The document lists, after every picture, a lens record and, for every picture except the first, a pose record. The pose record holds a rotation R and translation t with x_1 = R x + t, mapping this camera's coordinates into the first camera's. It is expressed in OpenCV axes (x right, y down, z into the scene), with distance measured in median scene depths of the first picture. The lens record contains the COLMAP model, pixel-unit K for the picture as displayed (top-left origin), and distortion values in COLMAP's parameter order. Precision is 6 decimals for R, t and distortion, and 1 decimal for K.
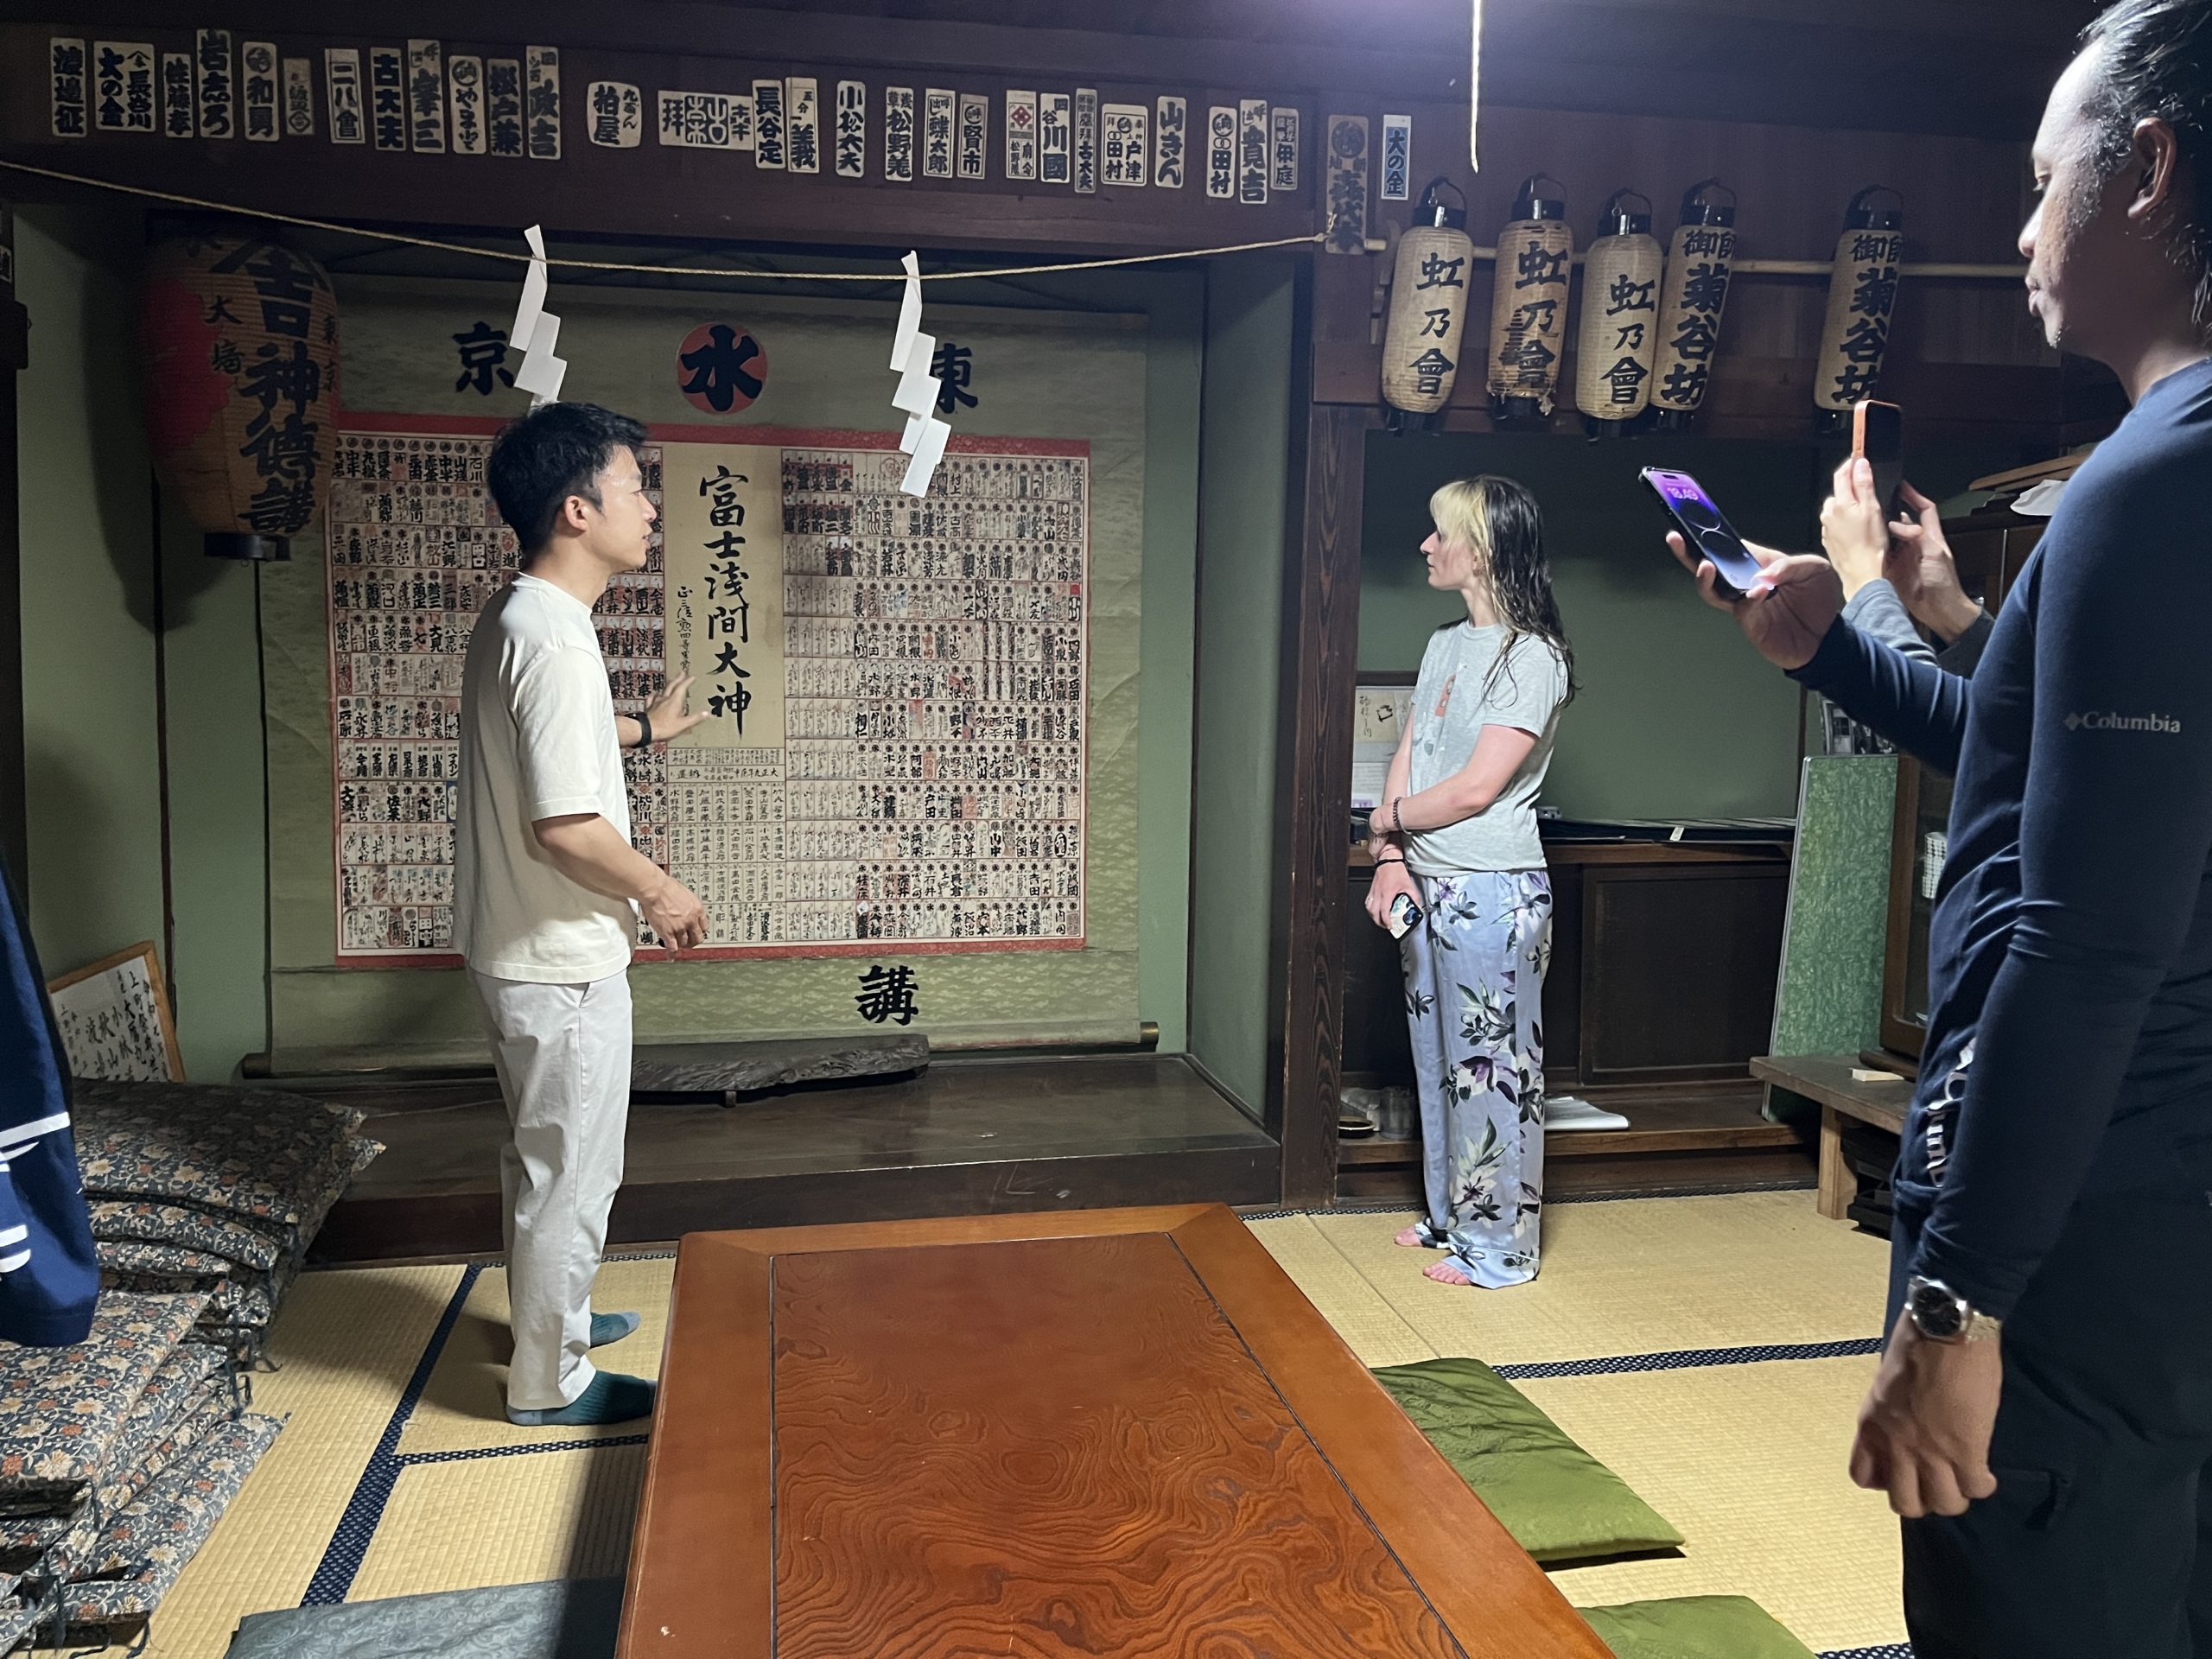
lens RADIAL K [[1713.7, 0, 1092.8], [0, 1713.7, 817.1], [0, 0, 1]] dist [0.069441, -0.103419]
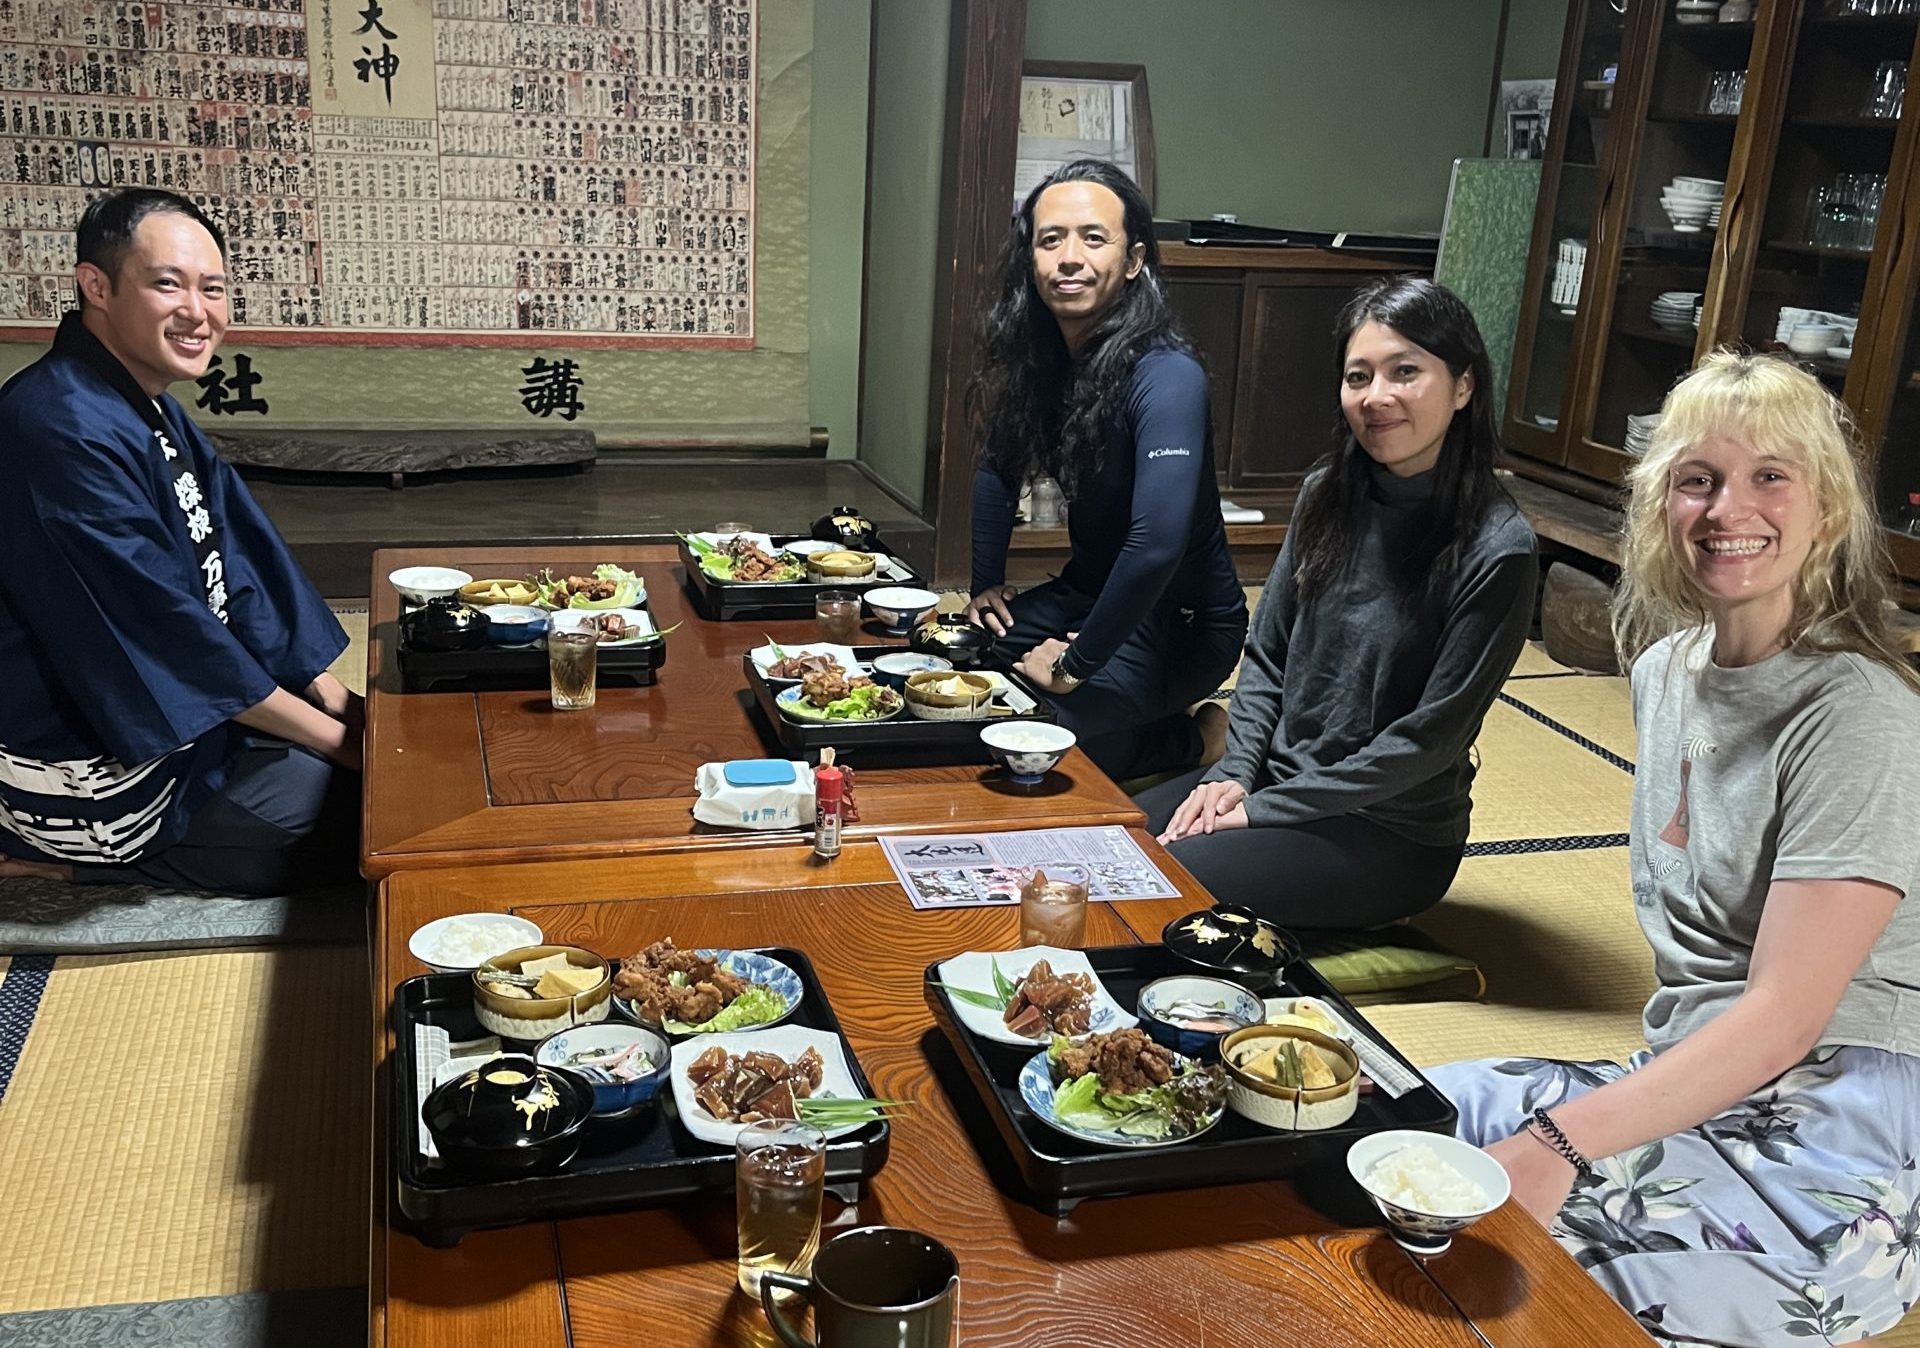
lens RADIAL K [[1987.6, 0, 954.9], [0, 1987.6, 782.4], [0, 0, 1]] dist [0.010740, 0.020008]
pose [[0.996557, 0.008648, 0.082460, 0.019768], [-0.028723, 0.968968, 0.245513, 0.037392], [-0.077778, -0.247036, 0.965880, -0.186301]]
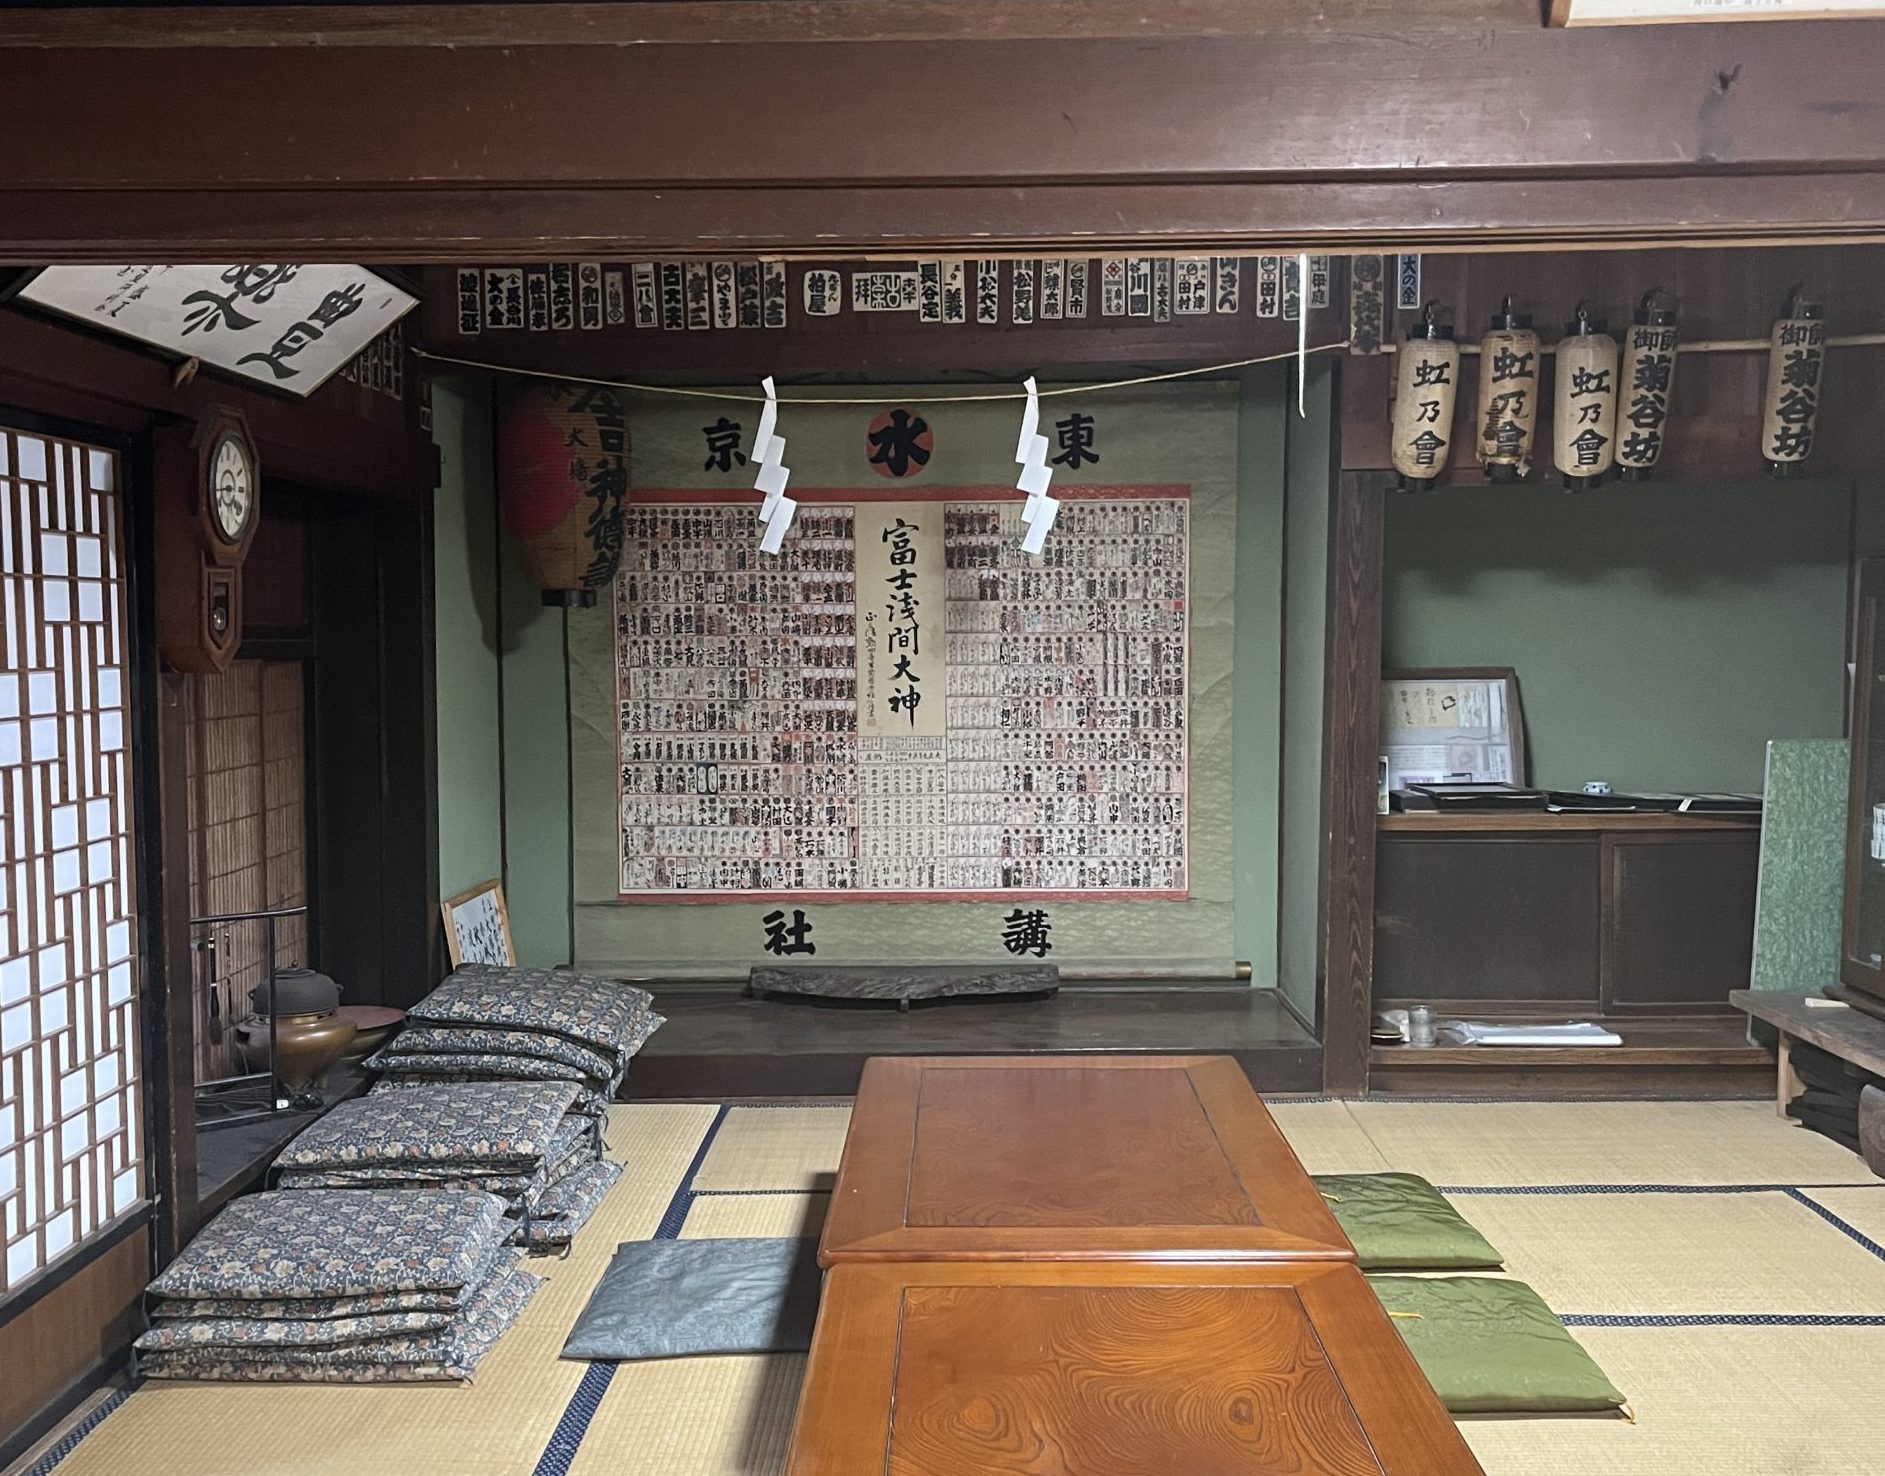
lens RADIAL K [[1950.8, 0, 917.4], [0, 1950.8, 791.4], [0, 0, 1]] dist [0.117616, -0.226225]
pose [[0.977391, 0.000871, -0.211438, 0.108849], [-0.001420, 0.999996, -0.002447, 0.004262], [0.211435, 0.002691, 0.977388, -0.430593]]
